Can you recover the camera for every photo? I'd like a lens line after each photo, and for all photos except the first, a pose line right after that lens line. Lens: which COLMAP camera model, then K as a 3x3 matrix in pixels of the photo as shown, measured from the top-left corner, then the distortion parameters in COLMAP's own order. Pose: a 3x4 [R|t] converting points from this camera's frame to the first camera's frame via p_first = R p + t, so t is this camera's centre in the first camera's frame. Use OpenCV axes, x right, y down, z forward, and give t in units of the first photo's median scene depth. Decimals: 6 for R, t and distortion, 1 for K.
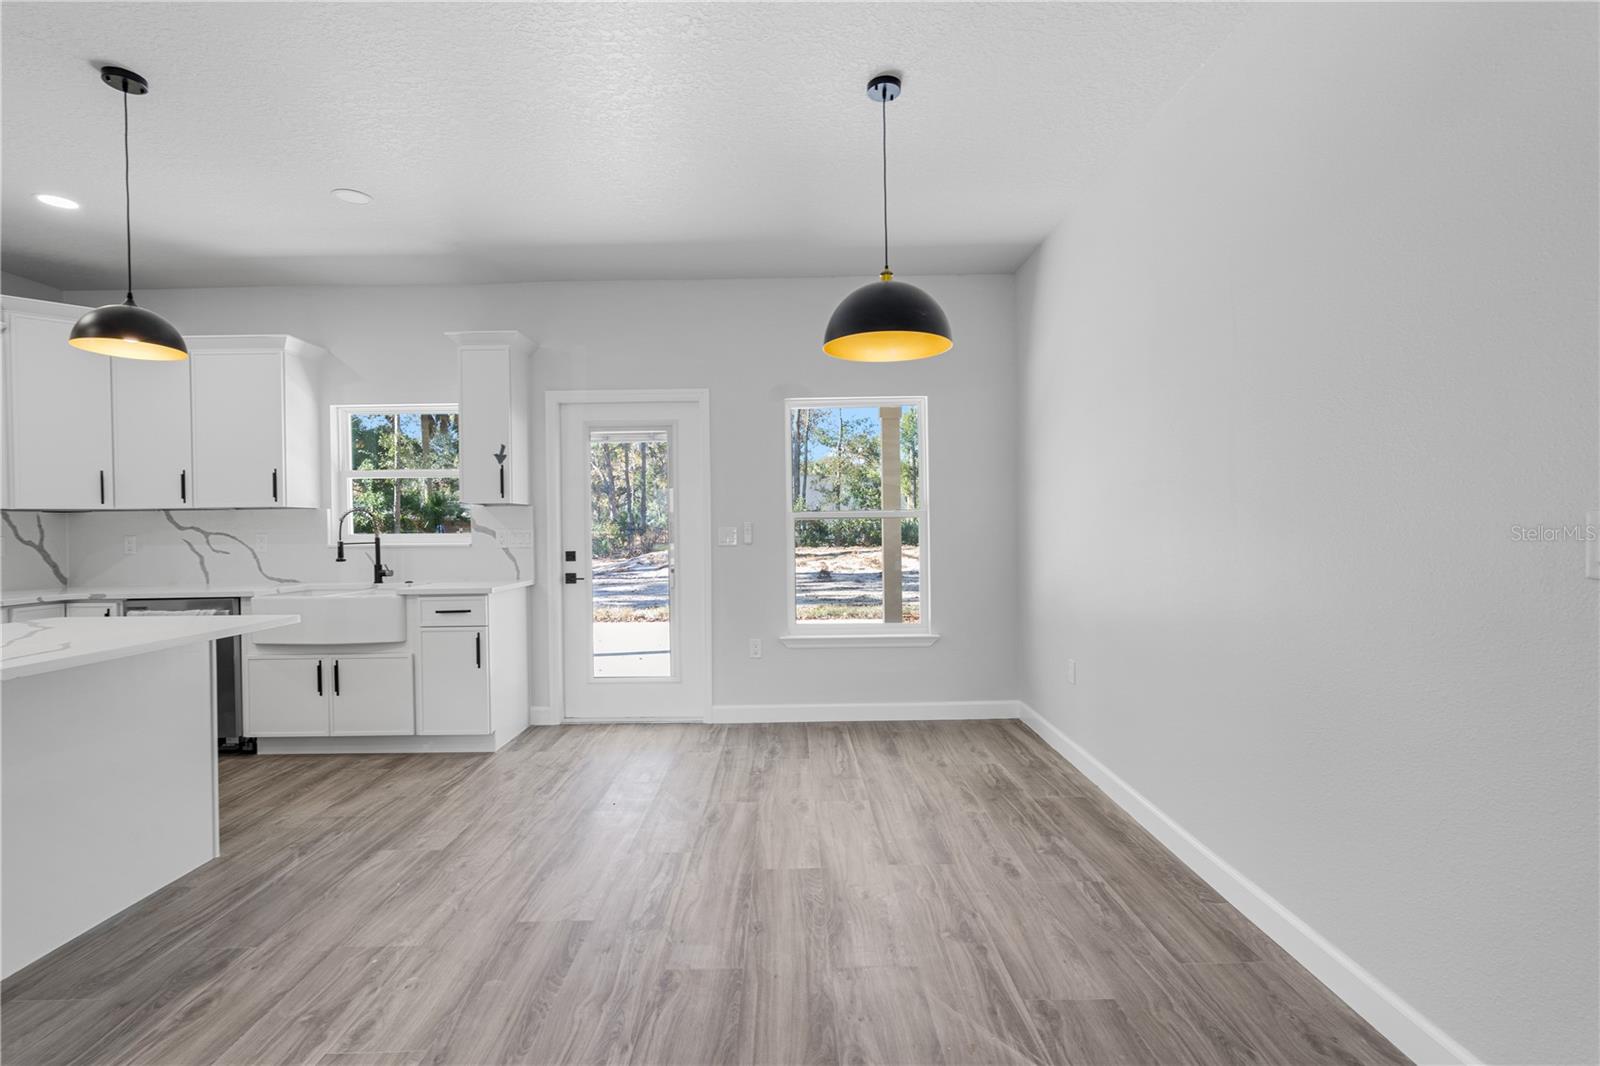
lens RADIAL K [[713.2, 0, 783.0], [0, 713.2, 532.6], [0, 0, 1]] dist [-0.007261, 0.000899]
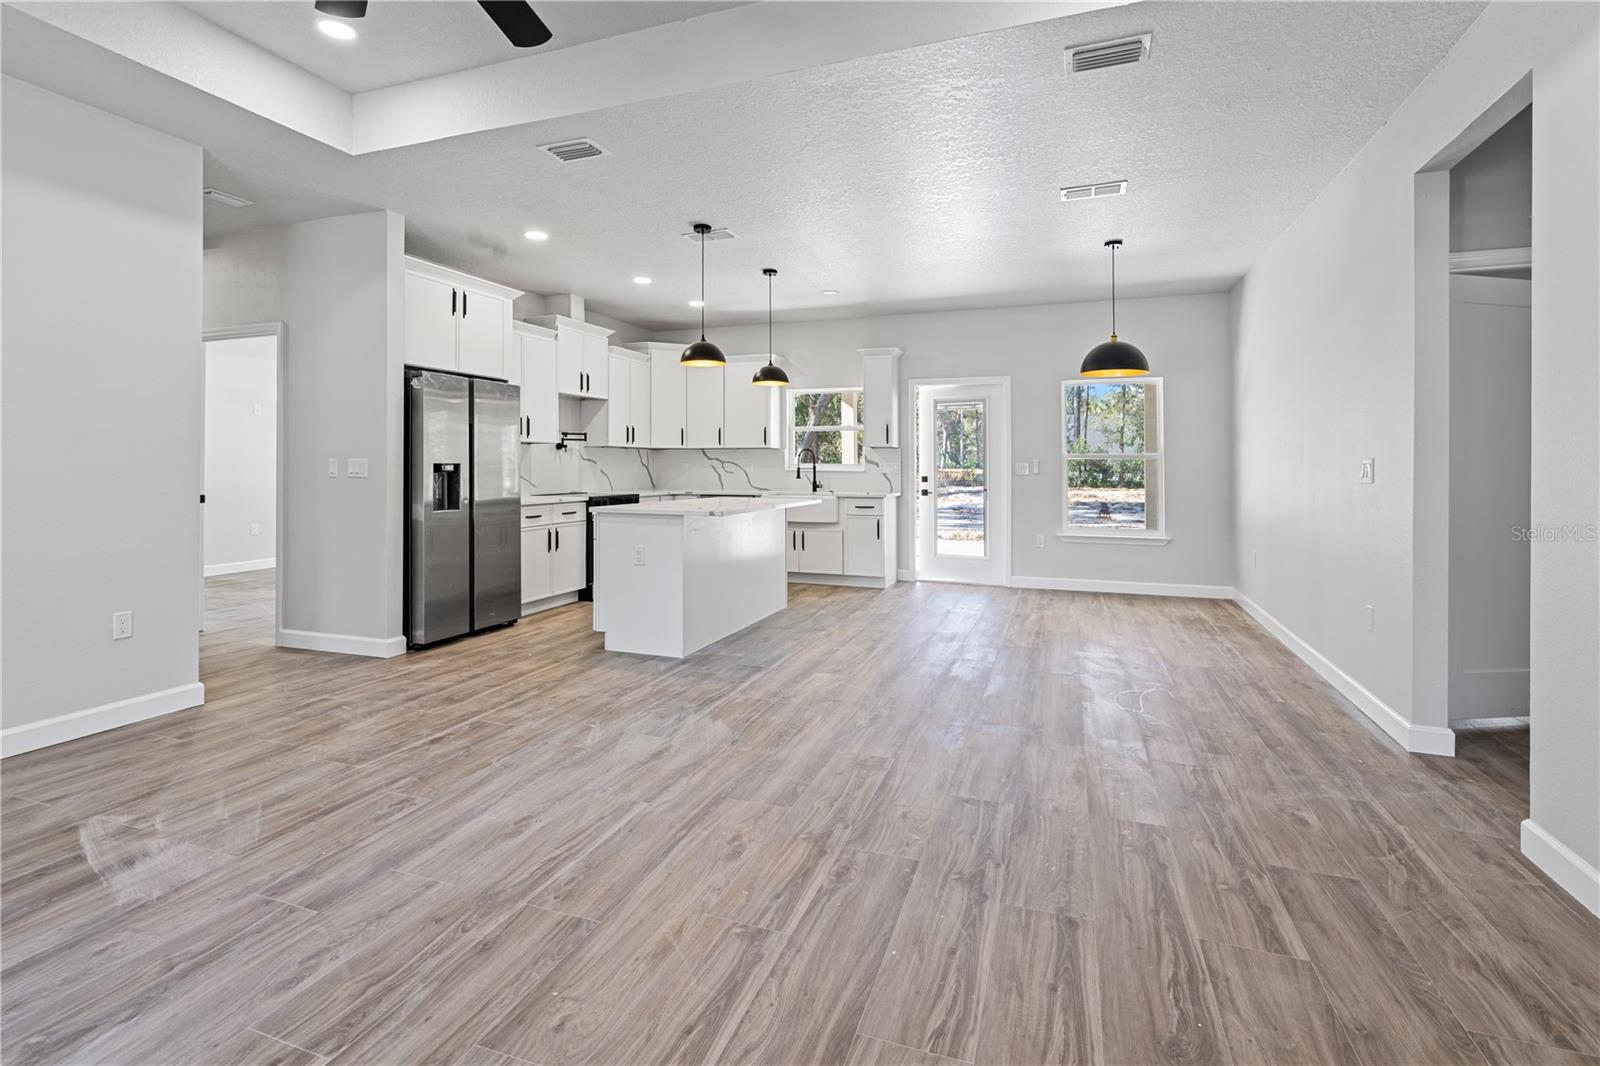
lens RADIAL K [[713.2, 0, 809.8], [0, 713.2, 448.0], [0, 0, 1]] dist [-0.007261, 0.000899]
pose [[0.943036, 0.008909, -0.332572, 0.002973], [-0.019717, 0.999381, -0.029139, 0.015321], [0.332106, 0.034037, 0.942628, -0.684997]]
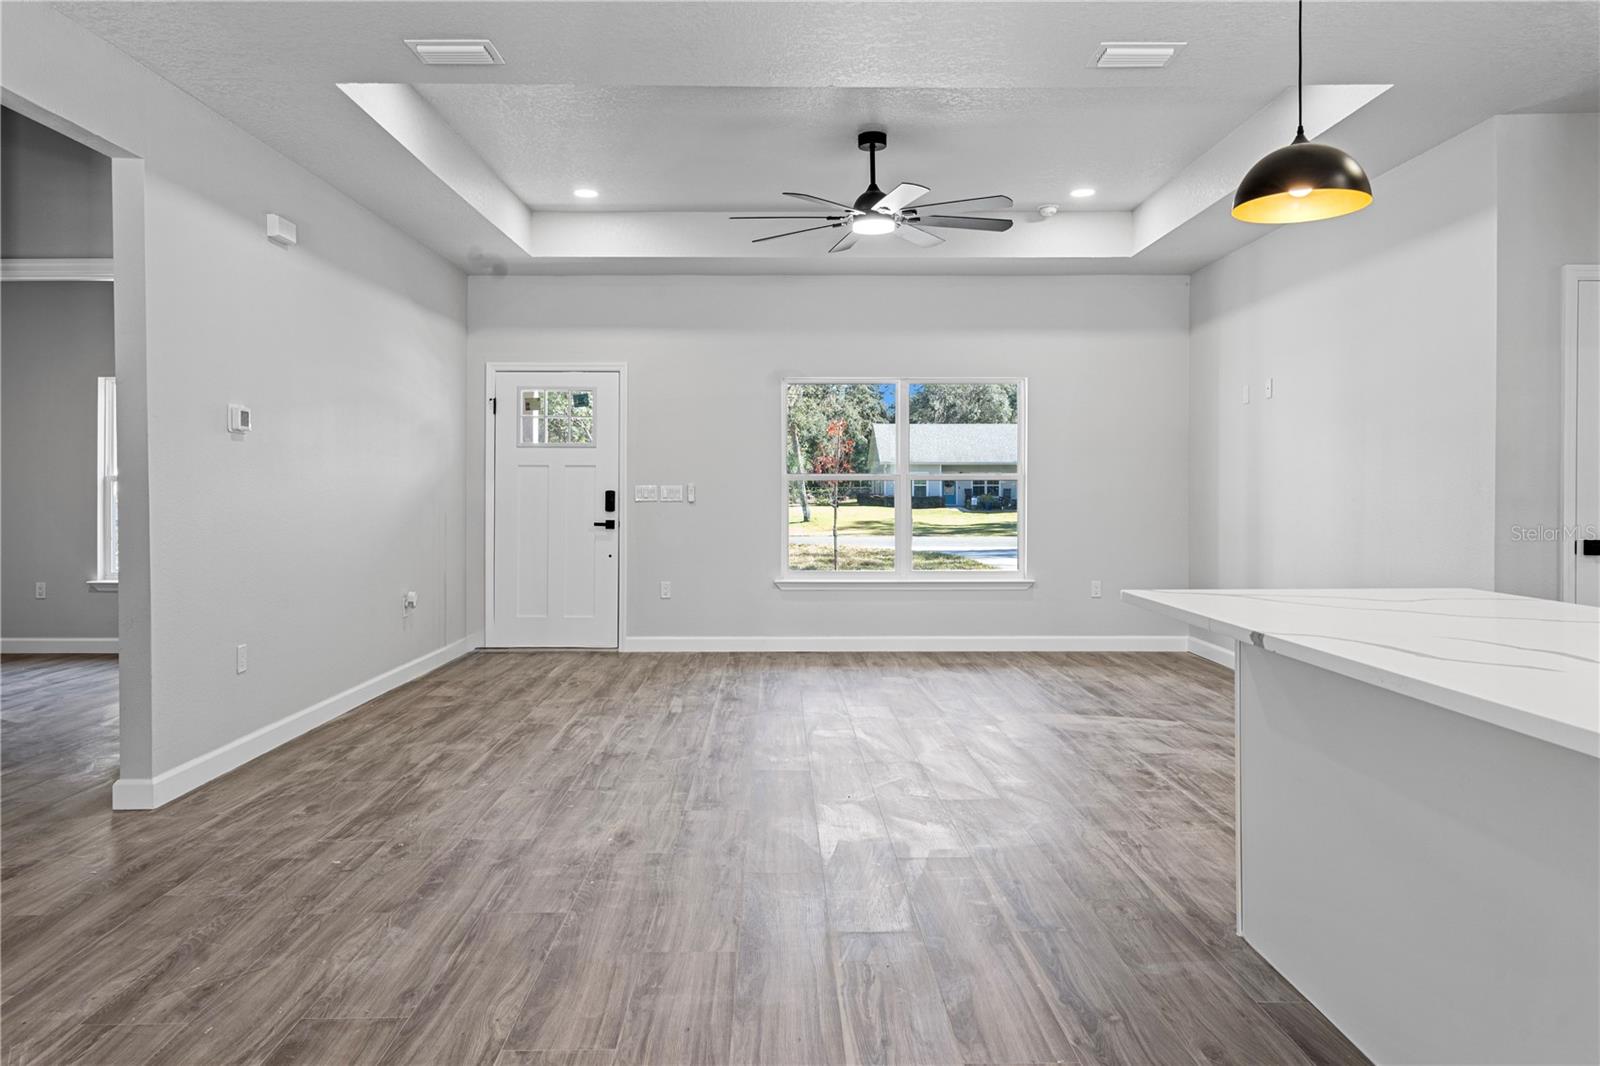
lens RADIAL K [[1071.1, 0, 794.4], [0, 1071.1, 517.4], [0, 0, 1]] dist [0.001027, -0.001260]
pose [[-0.999845, 0.015178, -0.008936, -0.226761], [0.014870, 0.999325, 0.033602, 0.005140], [0.009440, 0.033464, -0.999395, 0.866528]]
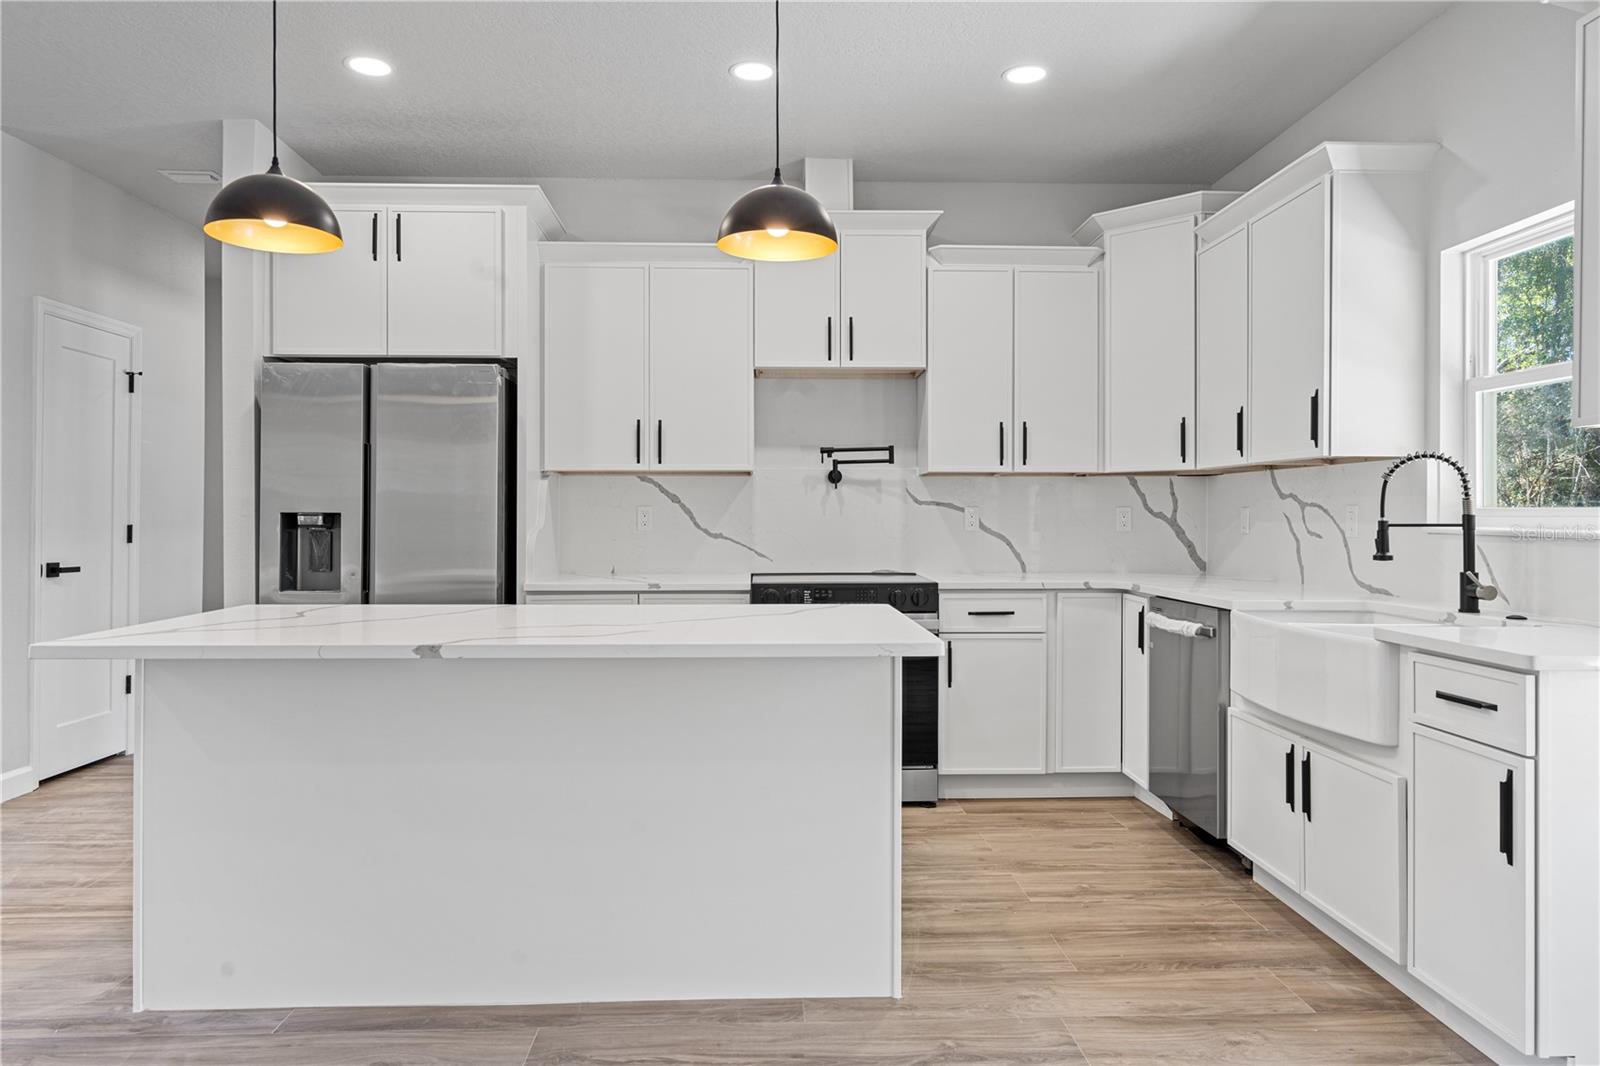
lens RADIAL K [[1034.6, 0, 819.8], [0, 1034.6, 520.1], [0, 0, 1]] dist [0.004363, -0.001038]
pose [[0.053417, 0.018851, -0.998394, 0.085498], [-0.010852, 0.999774, 0.018296, 0.003207], [0.998513, 0.009857, 0.053609, 0.557454]]
